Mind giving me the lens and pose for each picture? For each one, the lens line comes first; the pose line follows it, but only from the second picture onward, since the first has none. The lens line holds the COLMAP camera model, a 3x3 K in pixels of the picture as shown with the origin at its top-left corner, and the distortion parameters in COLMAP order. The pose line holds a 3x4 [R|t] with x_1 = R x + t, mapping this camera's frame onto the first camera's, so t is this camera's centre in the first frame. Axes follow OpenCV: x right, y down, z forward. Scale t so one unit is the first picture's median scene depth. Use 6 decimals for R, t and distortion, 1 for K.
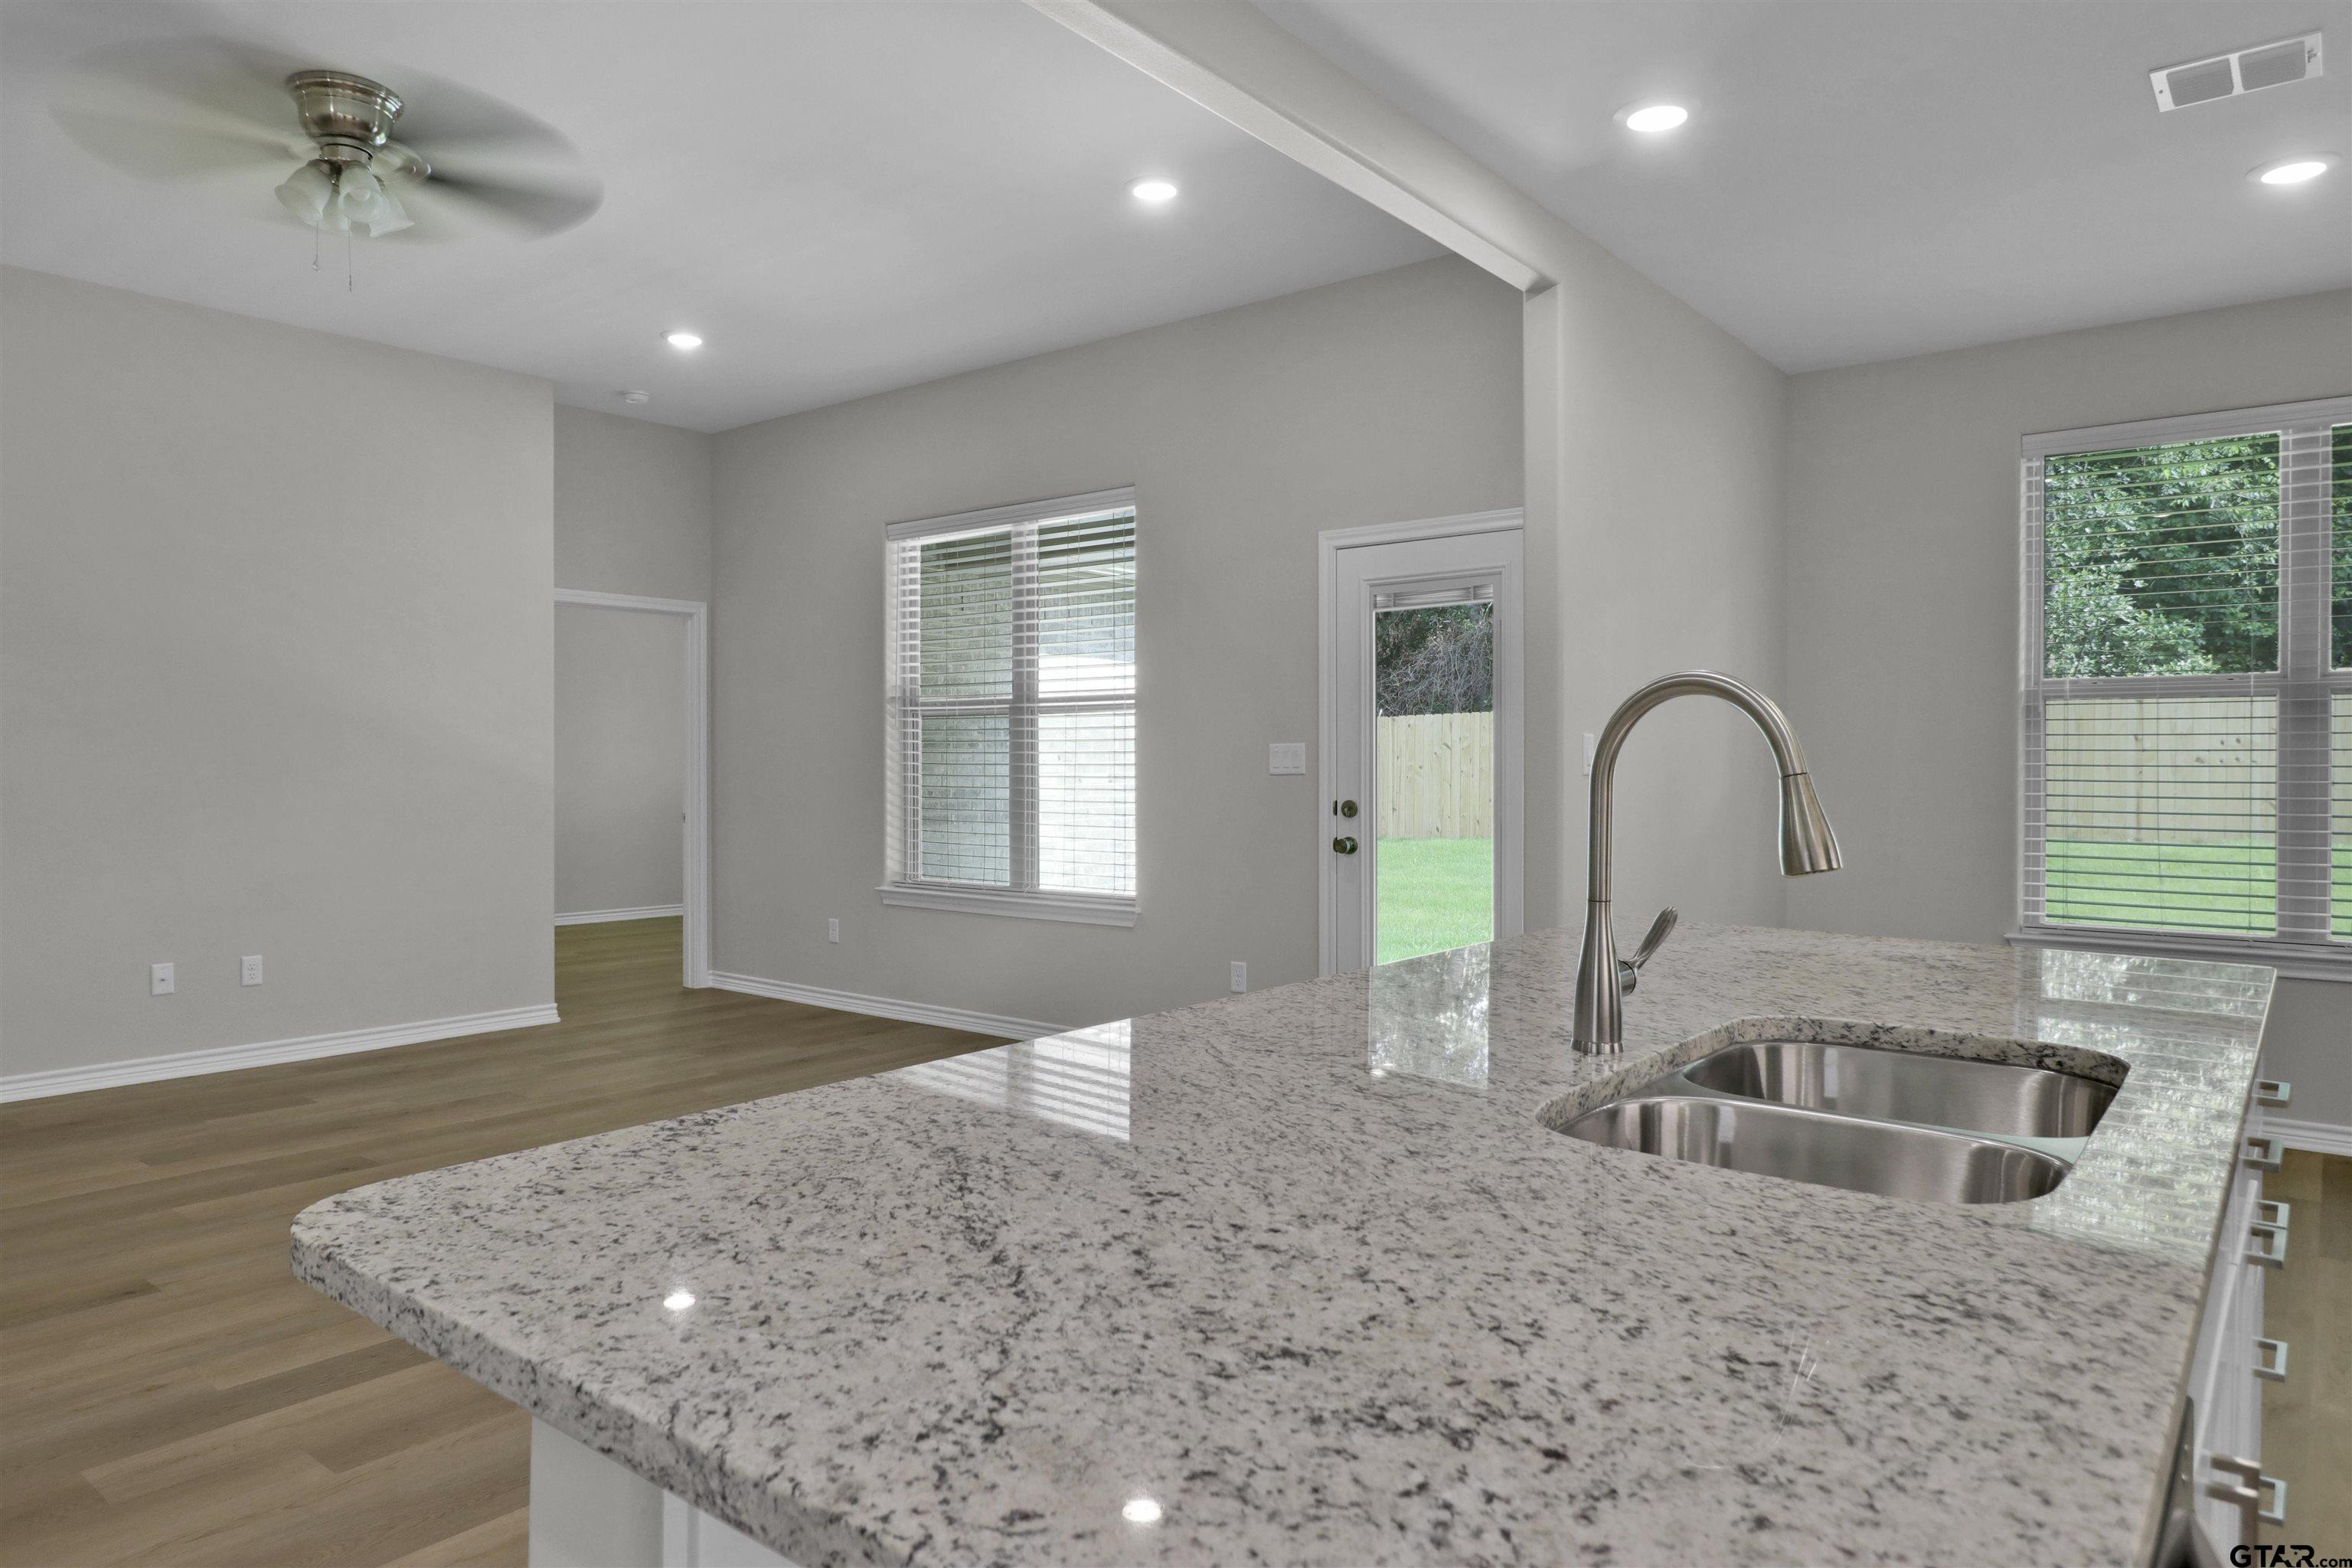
lens RADIAL K [[1473.7, 0, 1178.6], [0, 1473.7, 775.2], [0, 0, 1]] dist [-0.004747, 0.001887]
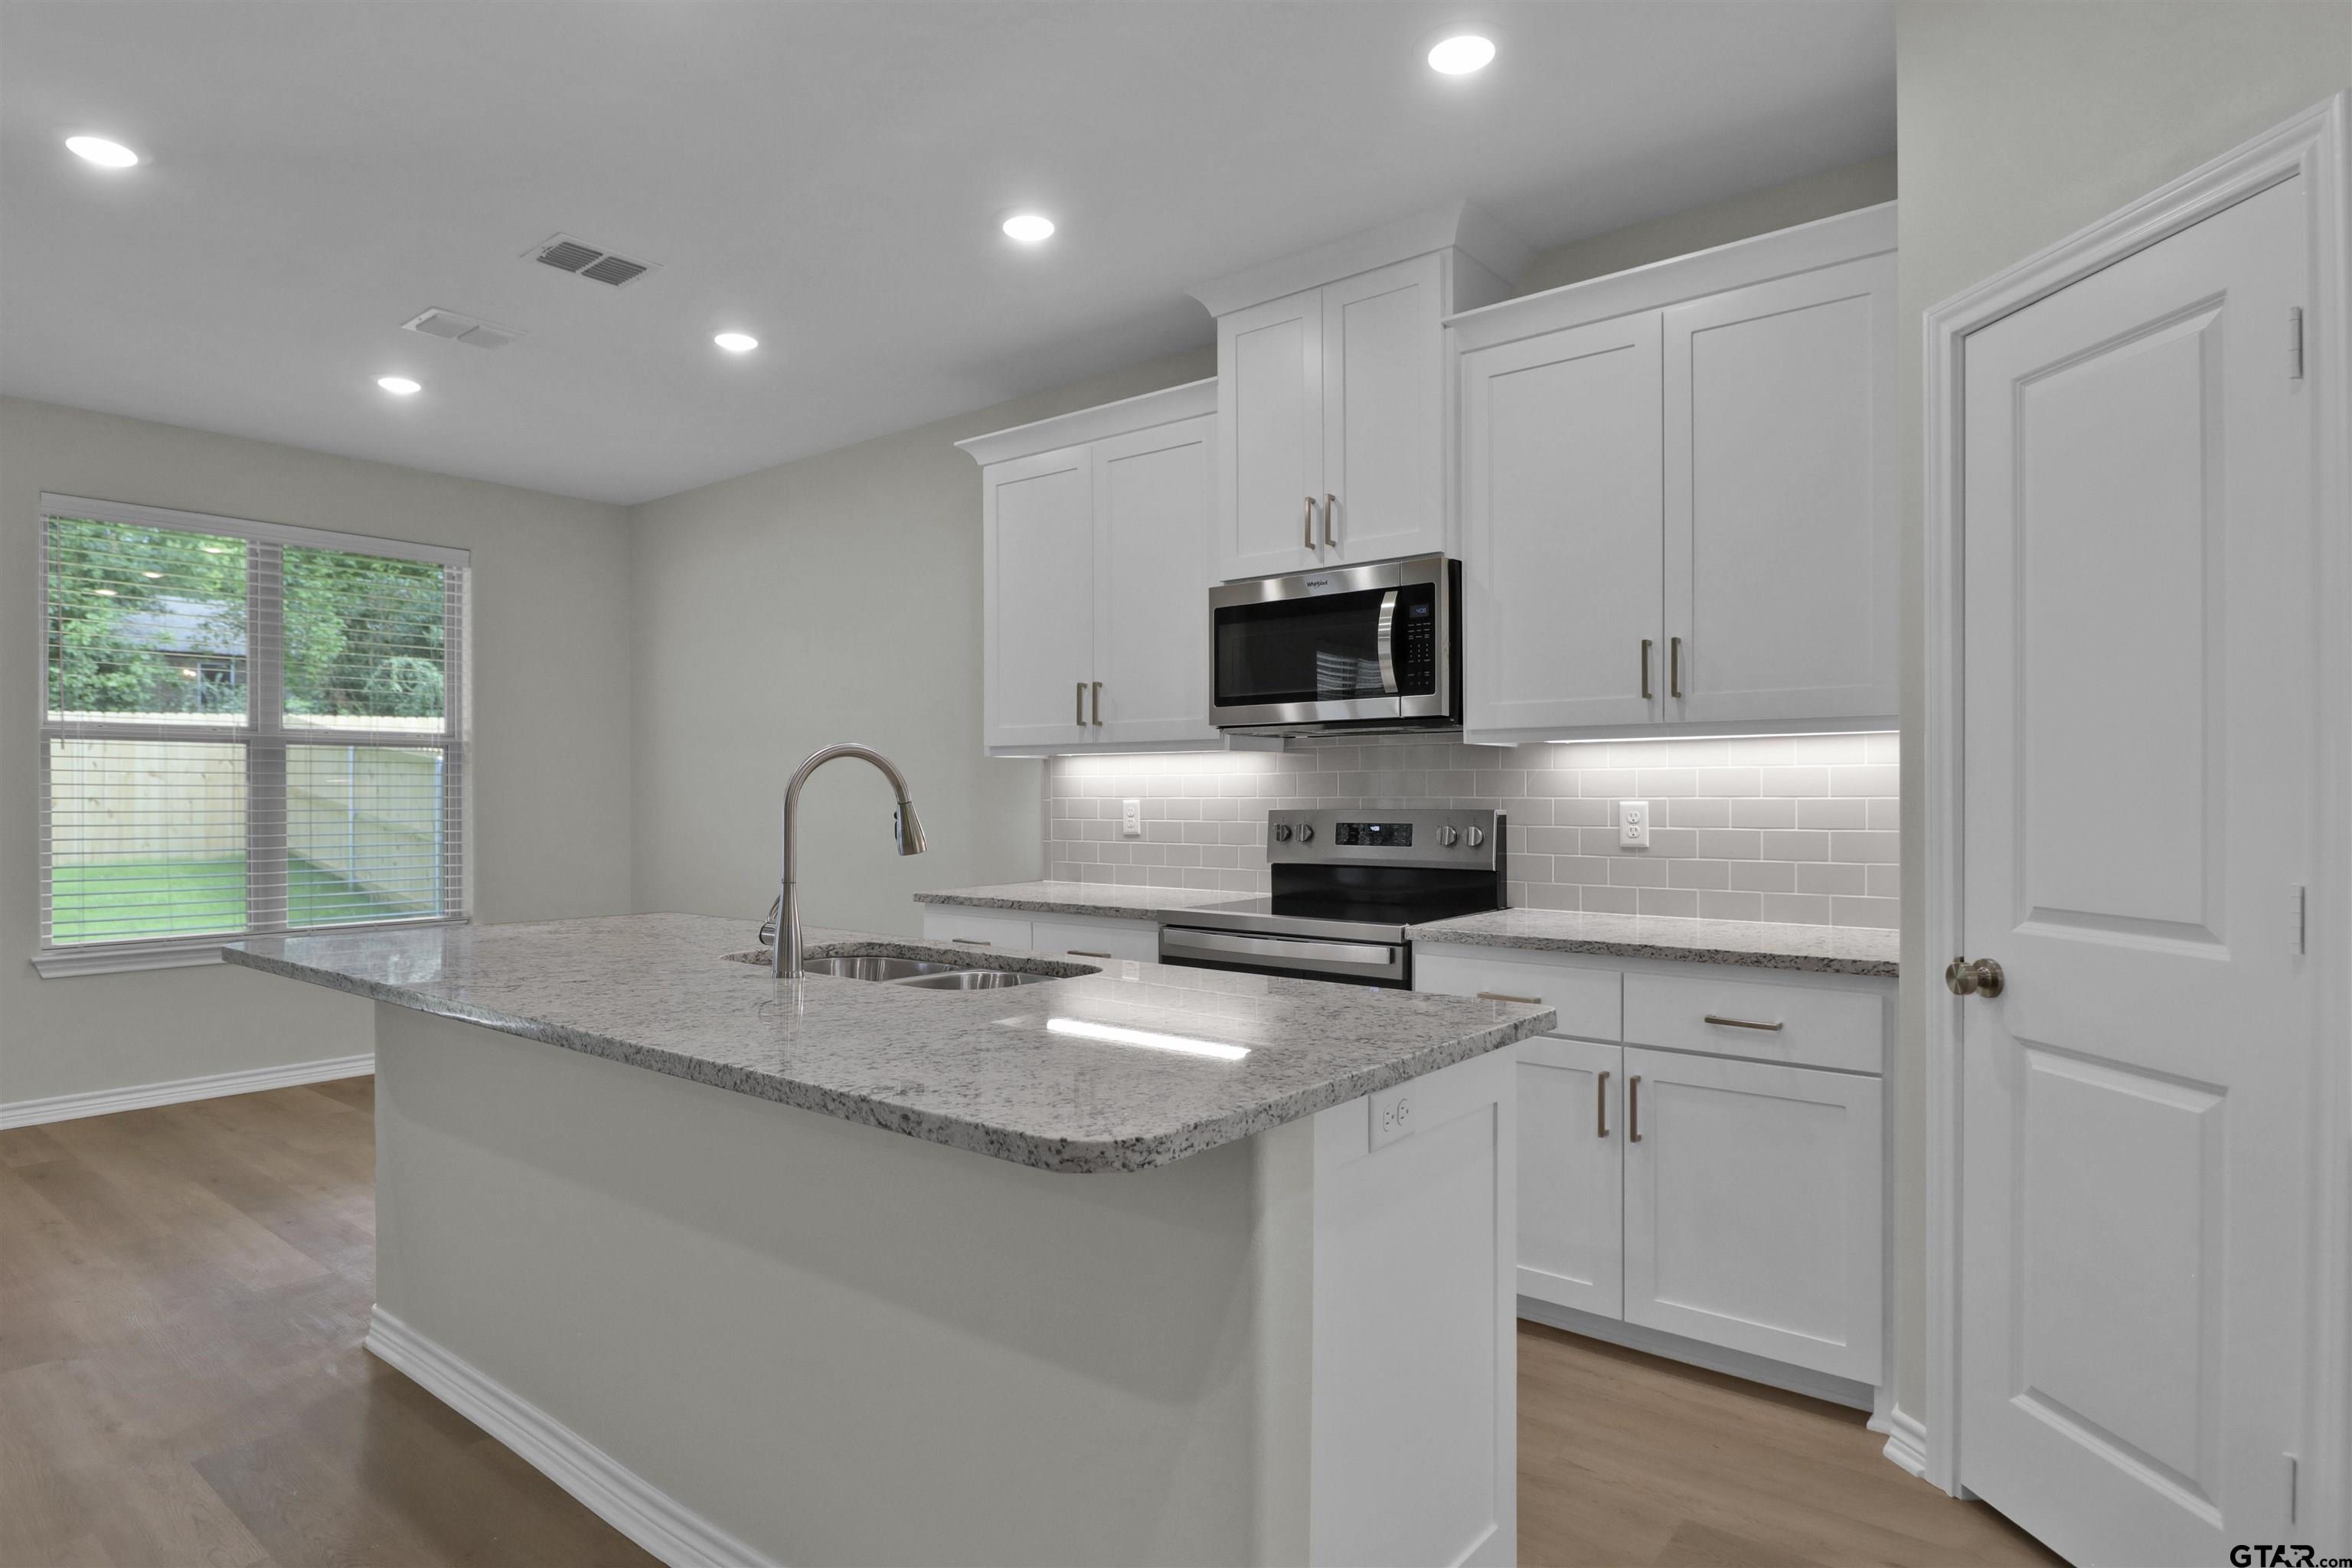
lens RADIAL K [[1283.6, 0, 1147.2], [0, 1283.6, 798.9], [0, 0, 1]] dist [-0.002658, -0.009024]
pose [[0.007568, -0.005684, 0.999955, -0.305062], [0.010156, 0.999933, 0.005607, -0.003330], [-0.999920, 0.010113, 0.007626, 0.167439]]
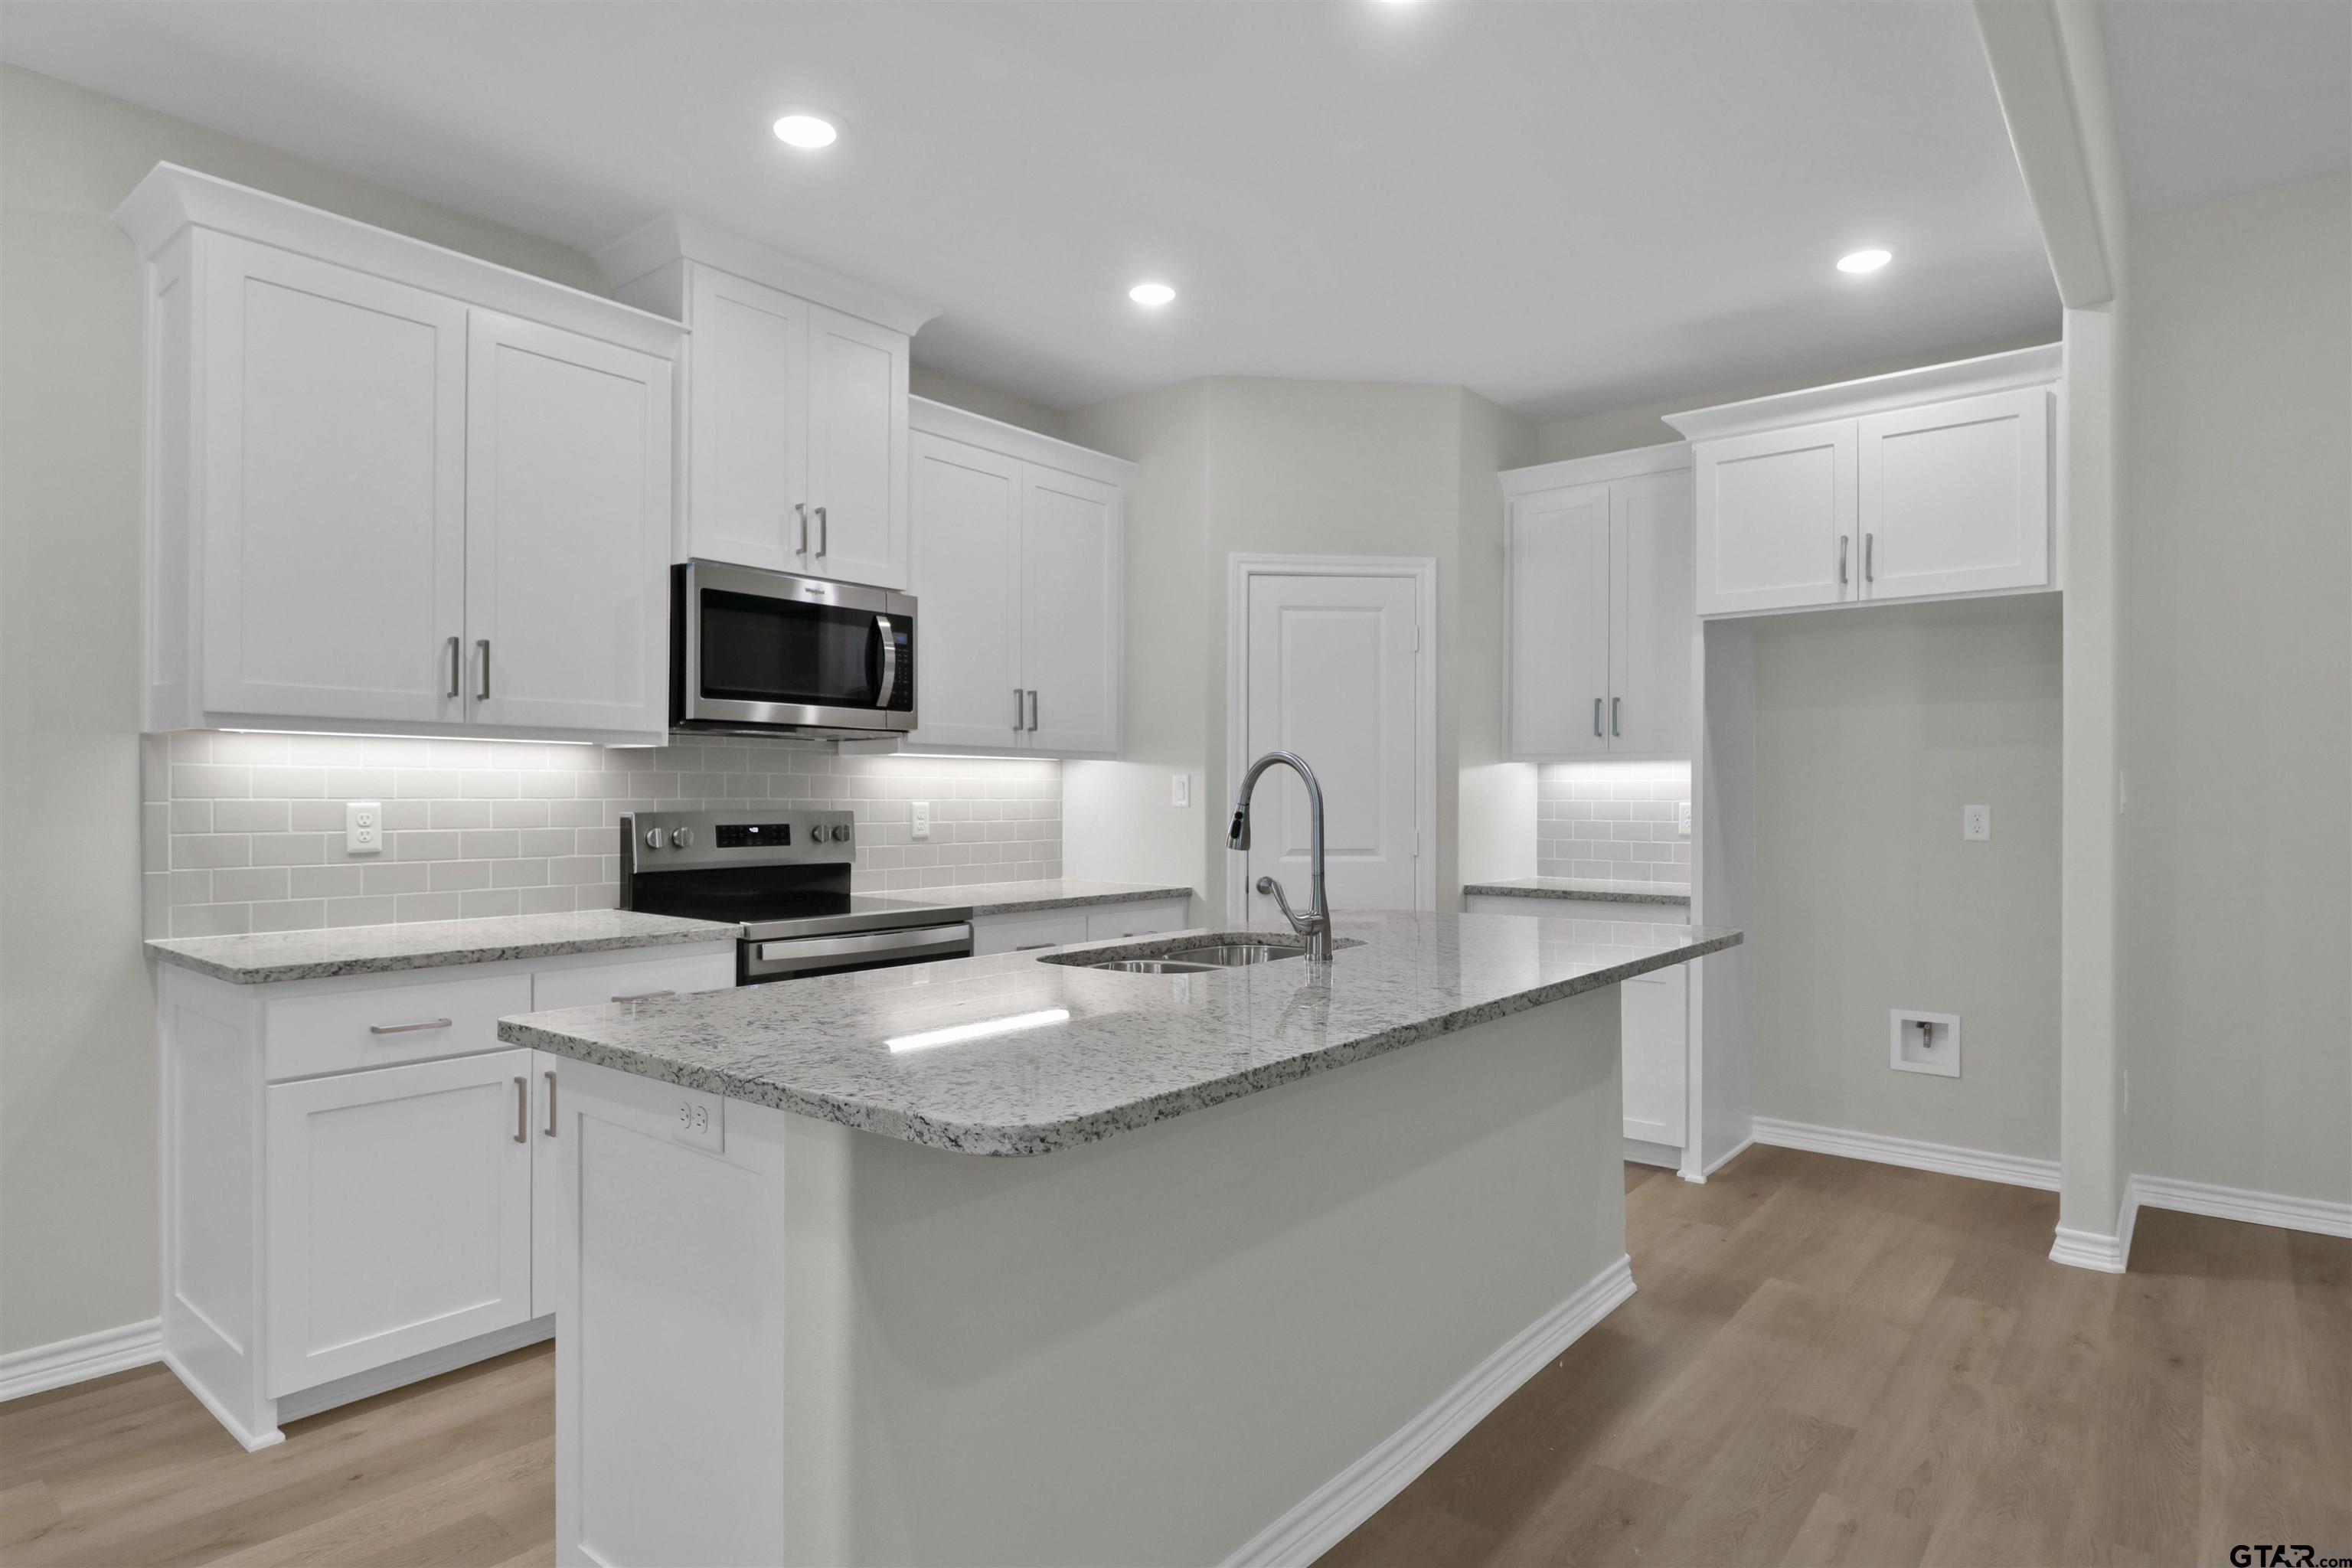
lens RADIAL K [[1267.1, 0, 1162.1], [0, 1267.1, 798.0], [0, 0, 1]] dist [-0.022188, -0.001740]
pose [[-0.999958, -0.005062, 0.007577, 0.117002], [-0.004993, 0.999947, 0.009042, -0.006706], [-0.007622, 0.009004, -0.999930, 0.689239]]
